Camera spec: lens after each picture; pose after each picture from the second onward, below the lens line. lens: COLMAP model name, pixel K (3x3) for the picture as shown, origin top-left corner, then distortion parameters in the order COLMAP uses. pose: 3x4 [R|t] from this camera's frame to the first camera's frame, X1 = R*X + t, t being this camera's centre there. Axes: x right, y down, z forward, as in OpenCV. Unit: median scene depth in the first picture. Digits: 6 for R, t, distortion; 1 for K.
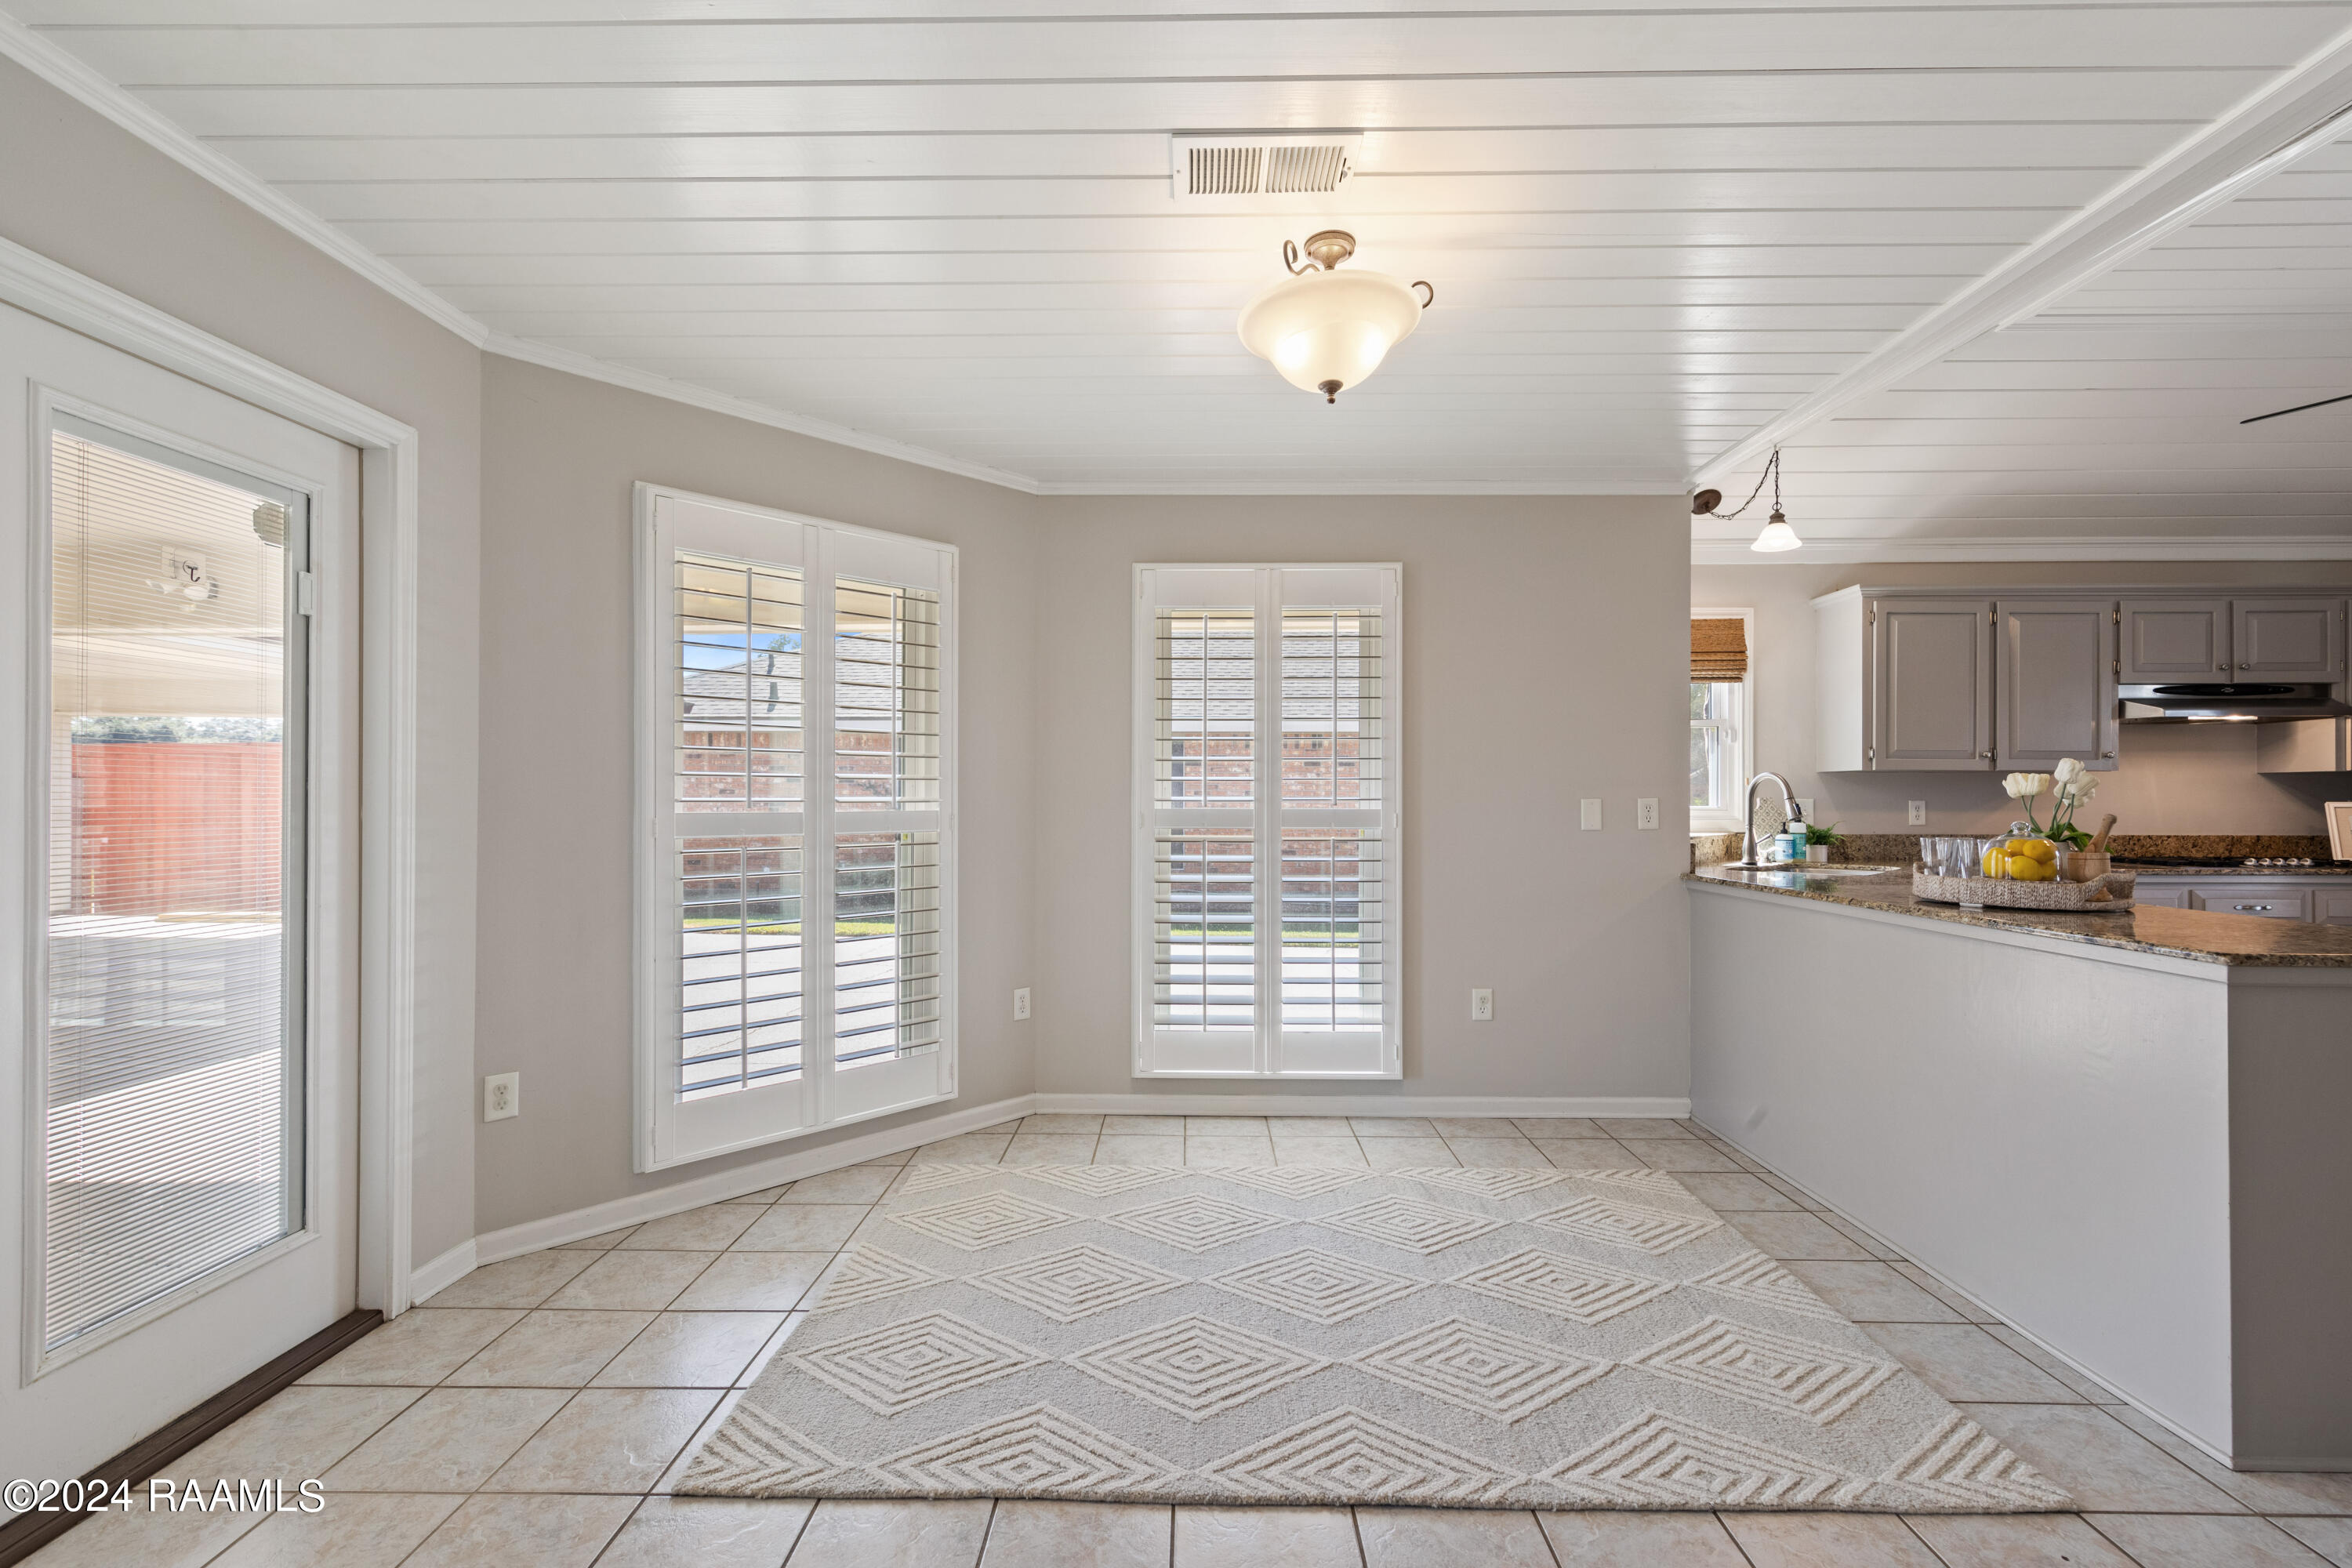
lens RADIAL K [[987.0, 0, 1180.4], [0, 987.0, 793.8], [0, 0, 1]] dist [0.009413, -0.000819]
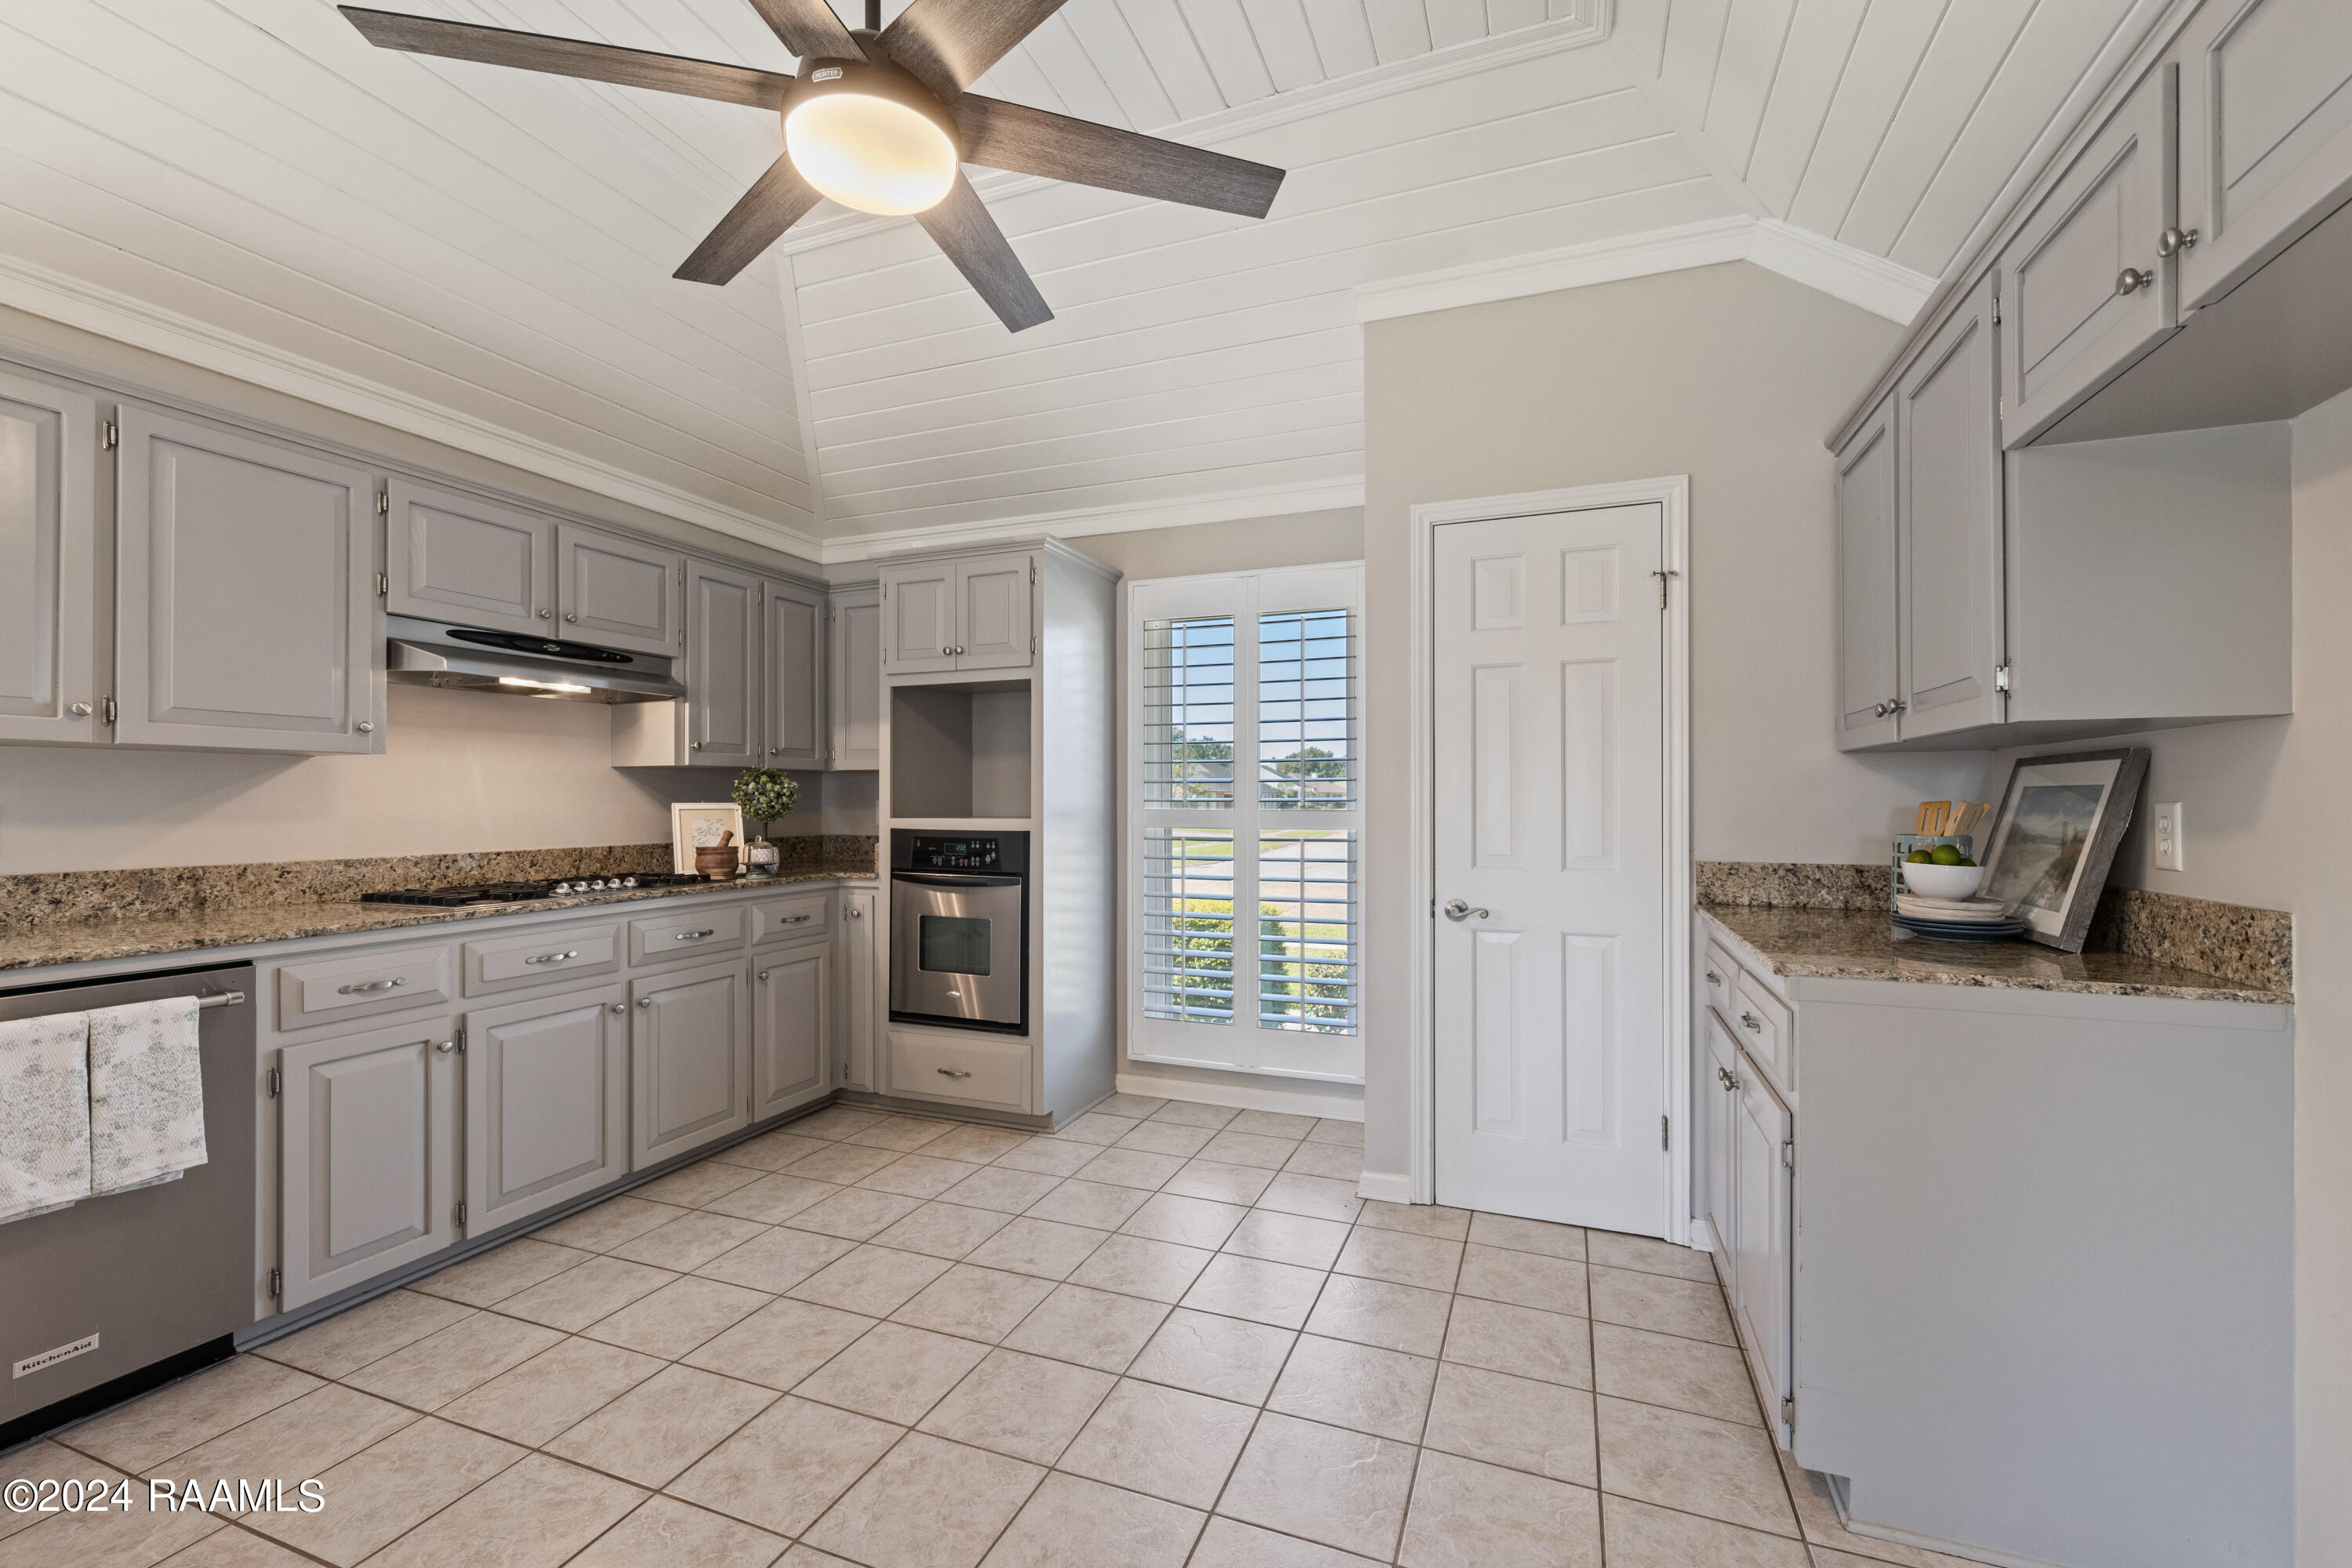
lens RADIAL K [[981.8, 0, 1175.0], [0, 981.8, 794.8], [0, 0, 1]] dist [0.005654, -0.000376]
pose [[0.353616, 0.003085, 0.935386, 0.635199], [-0.002506, 0.999994, -0.002351, 0.002282], [-0.935388, -0.001512, 0.353621, 0.382388]]
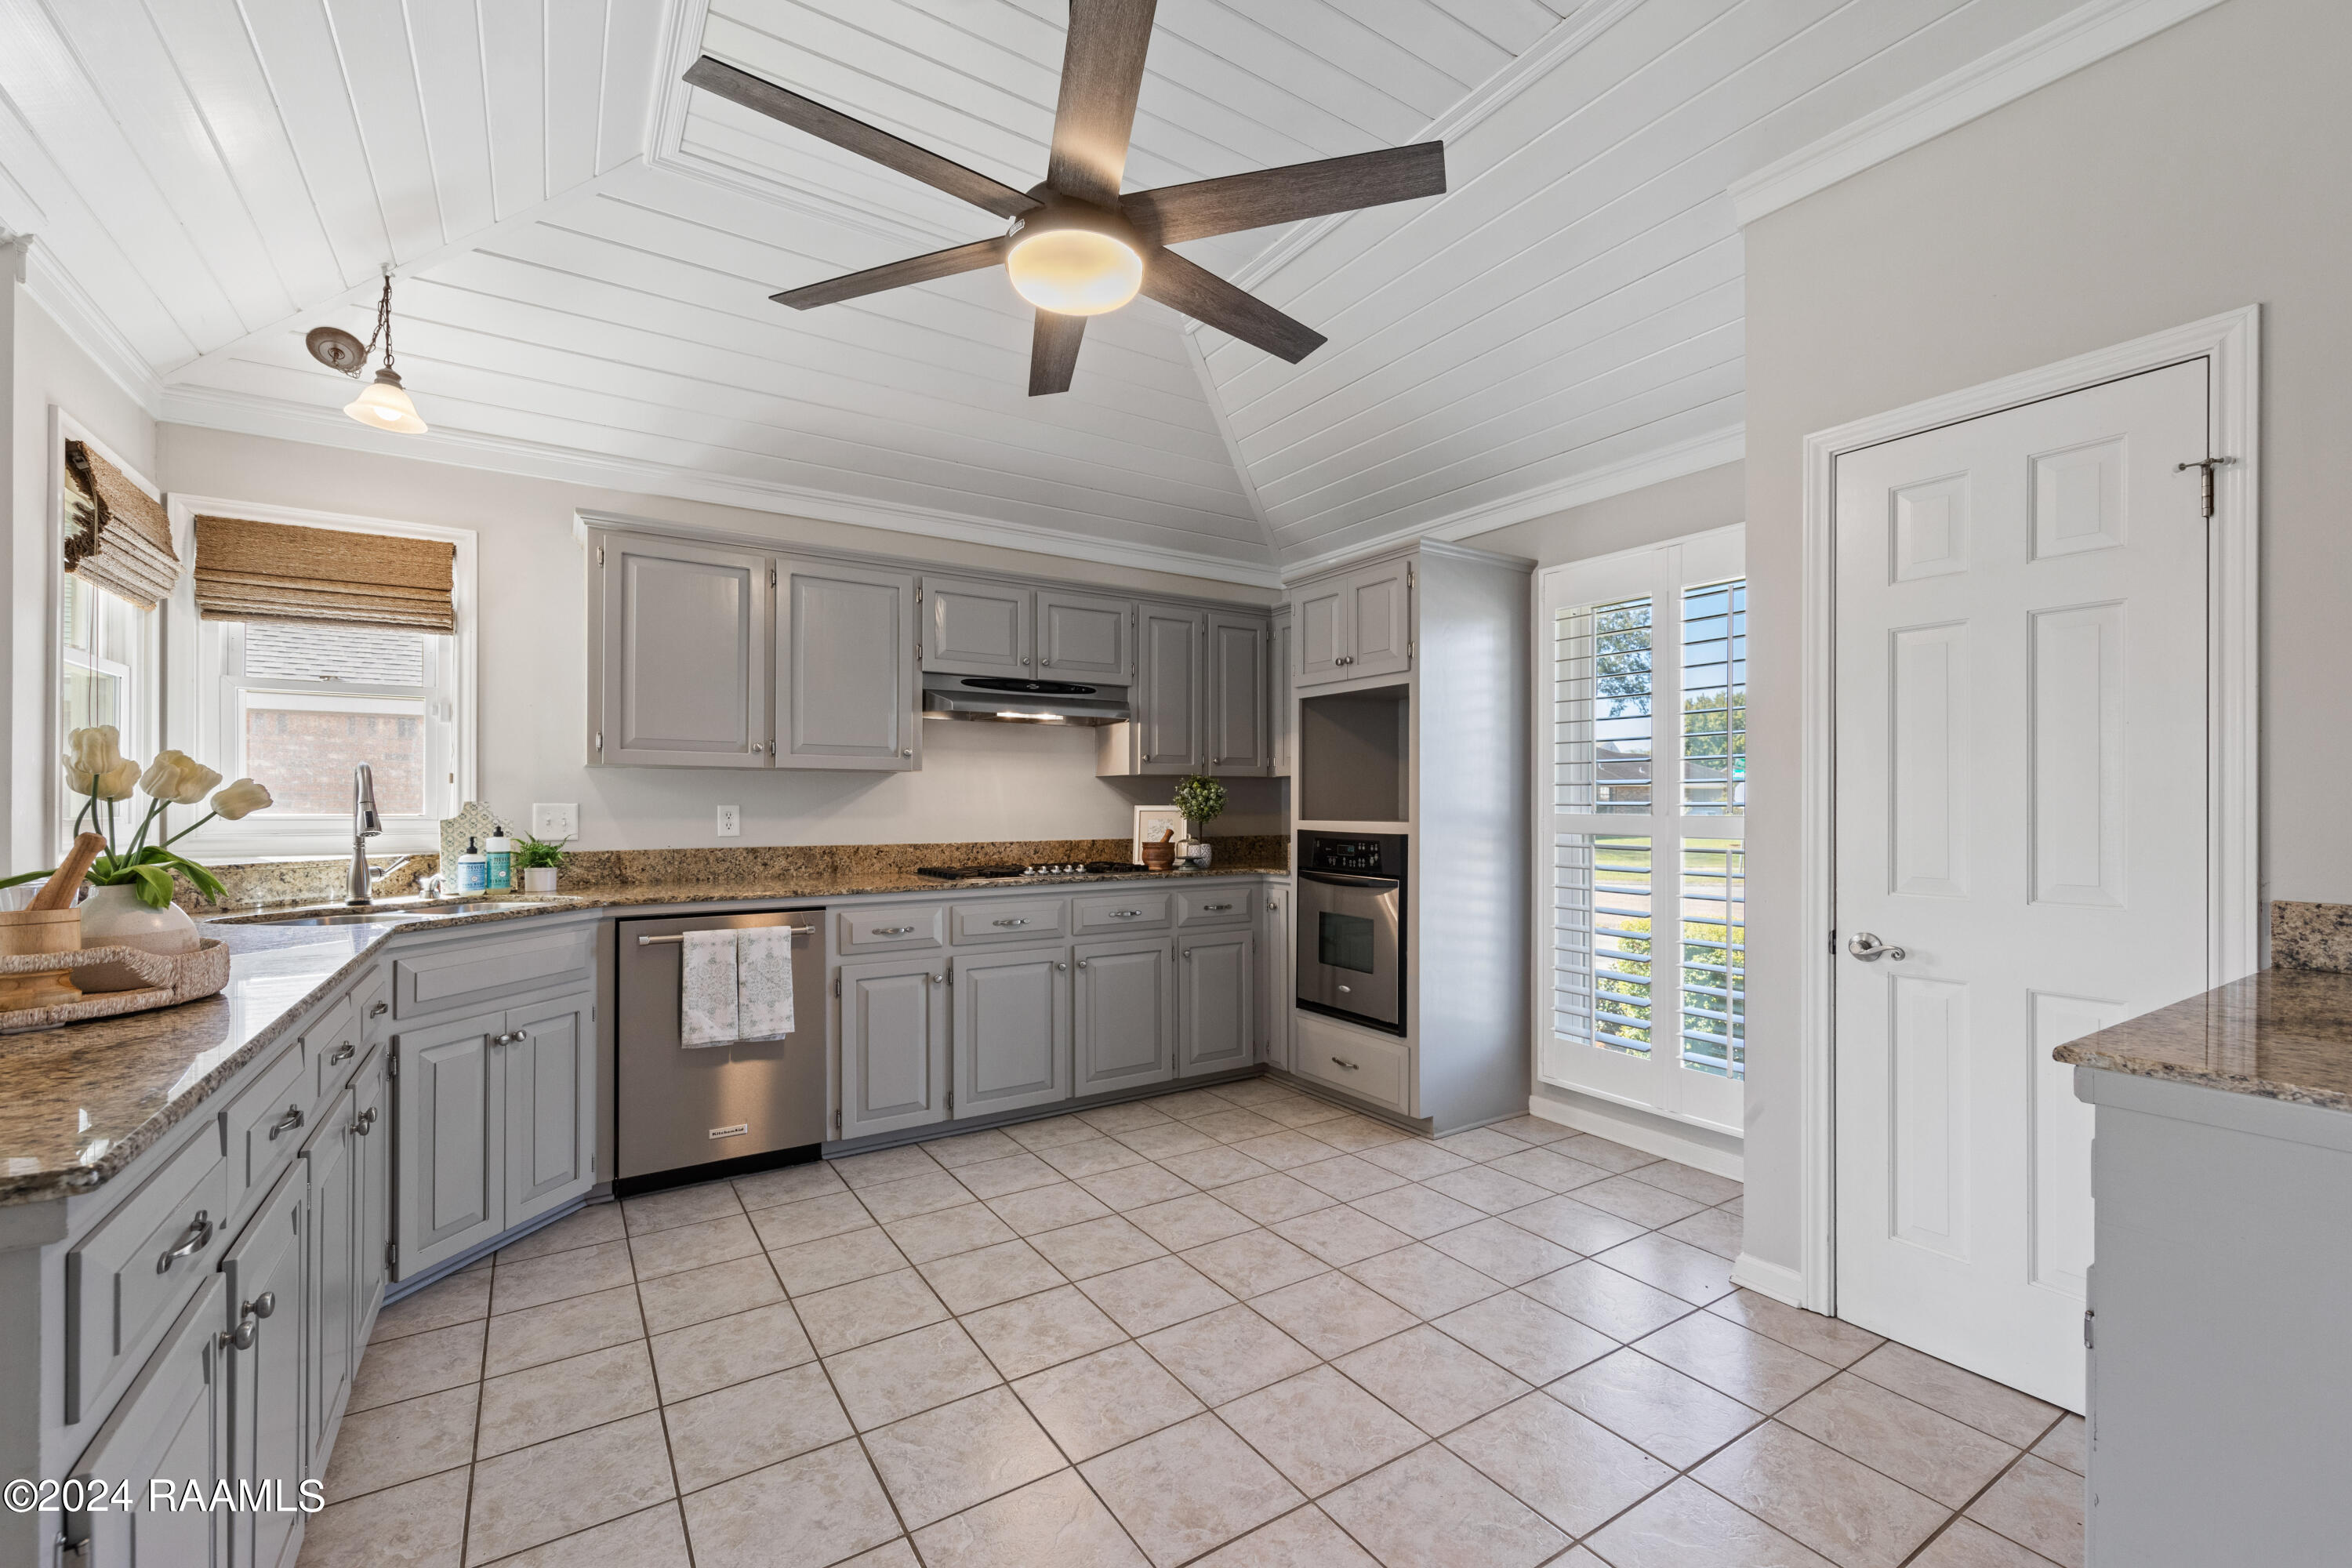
lens RADIAL K [[984.2, 0, 1175.3], [0, 984.2, 801.0], [0, 0, 1]] dist [0.006590, -0.000180]
pose [[0.831477, 0.000287, 0.555559, 0.752074], [-0.001871, 0.999996, 0.002283, 0.001123], [-0.555556, -0.002937, 0.831474, 0.179479]]
